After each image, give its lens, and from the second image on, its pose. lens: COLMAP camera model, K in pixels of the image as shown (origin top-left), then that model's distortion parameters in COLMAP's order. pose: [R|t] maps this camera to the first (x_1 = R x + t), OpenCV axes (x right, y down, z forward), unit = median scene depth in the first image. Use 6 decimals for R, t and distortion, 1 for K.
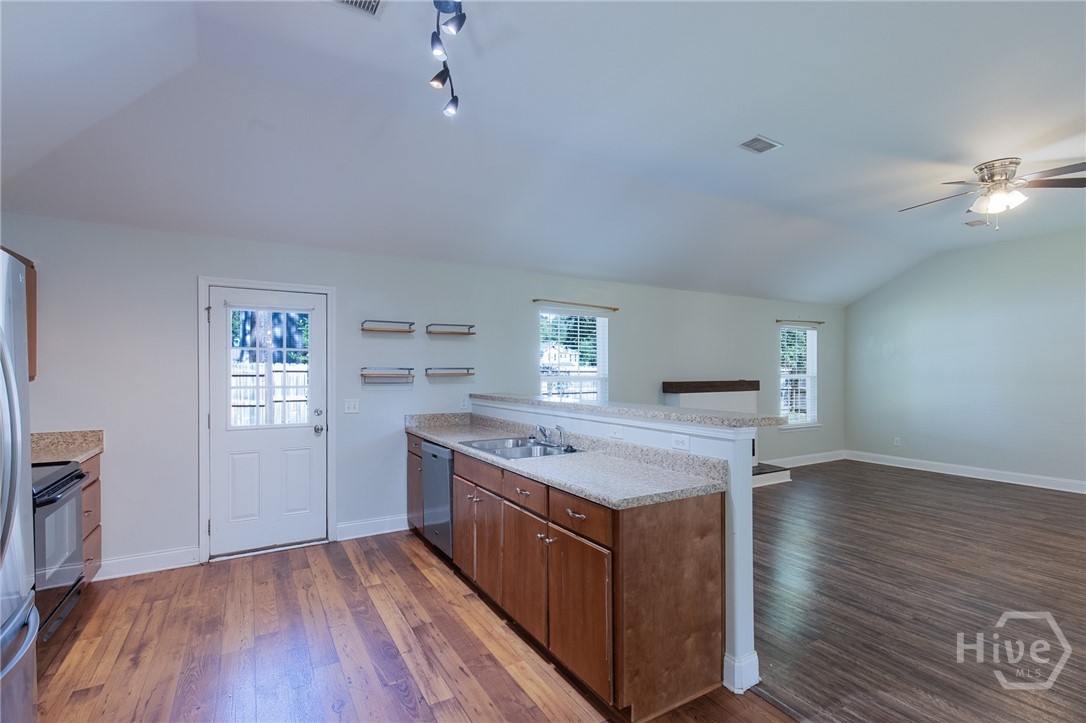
lens RADIAL K [[504.2, 0, 550.0], [0, 504.2, 374.9], [0, 0, 1]] dist [0.011964, -0.000046]
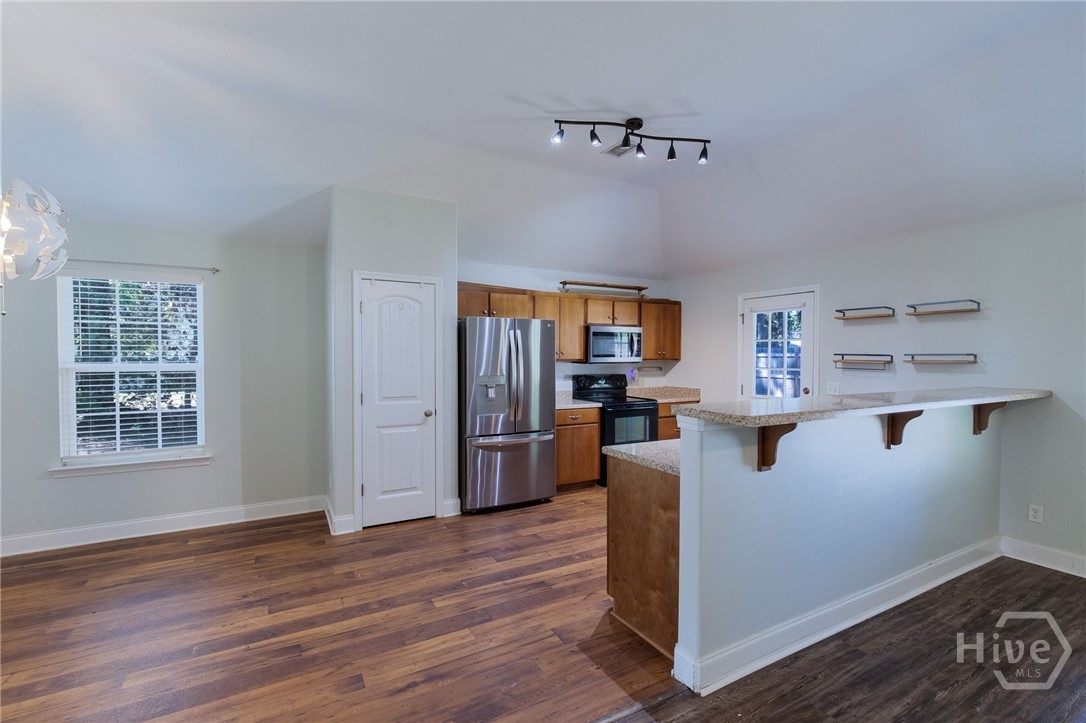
lens RADIAL K [[489.9, 0, 545.7], [0, 489.9, 363.0], [0, 0, 1]] dist [0.012959, -0.004735]
pose [[-0.032969, 0.017362, -0.999306, 0.824780], [-0.010221, 0.999791, 0.017708, -0.008136], [0.999404, 0.010798, -0.032784, 0.468631]]
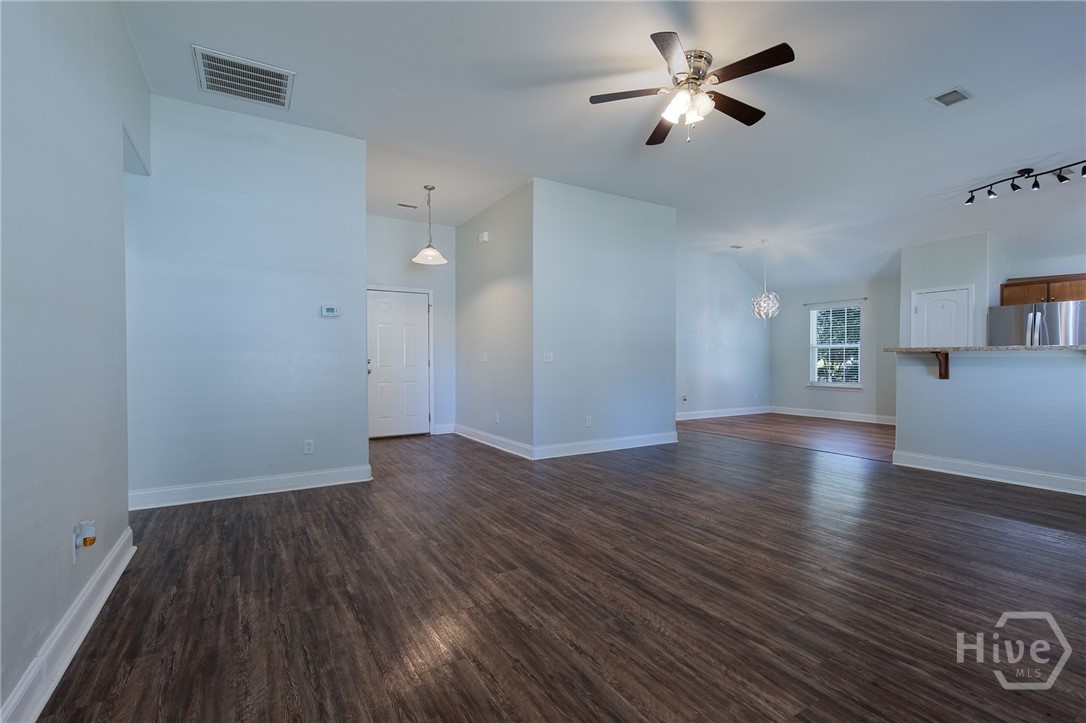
lens RADIAL K [[489.9, 0, 545.7], [0, 489.9, 363.0], [0, 0, 1]] dist [0.012959, -0.004735]
pose [[-0.999998, 0.001352, 0.001225, 1.243155], [0.001372, 0.999868, 0.016217, 0.072152], [-0.001203, 0.016218, -0.999868, 2.023803]]
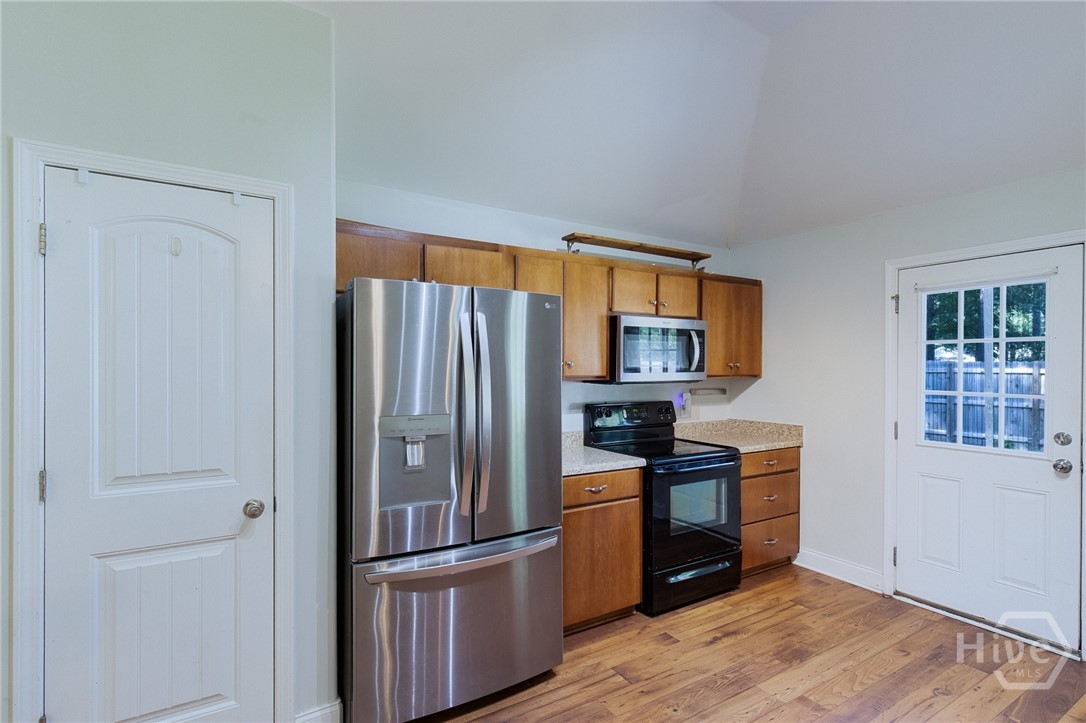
lens RADIAL K [[519.0, 0, 565.8], [0, 519.0, 373.4], [0, 0, 1]] dist [0.016450, -0.000212]
pose [[0.028103, 0.005512, -0.999590, 0.184063], [-0.008802, 0.999947, 0.005266, -0.002543], [0.999566, 0.008650, 0.028150, 0.439665]]
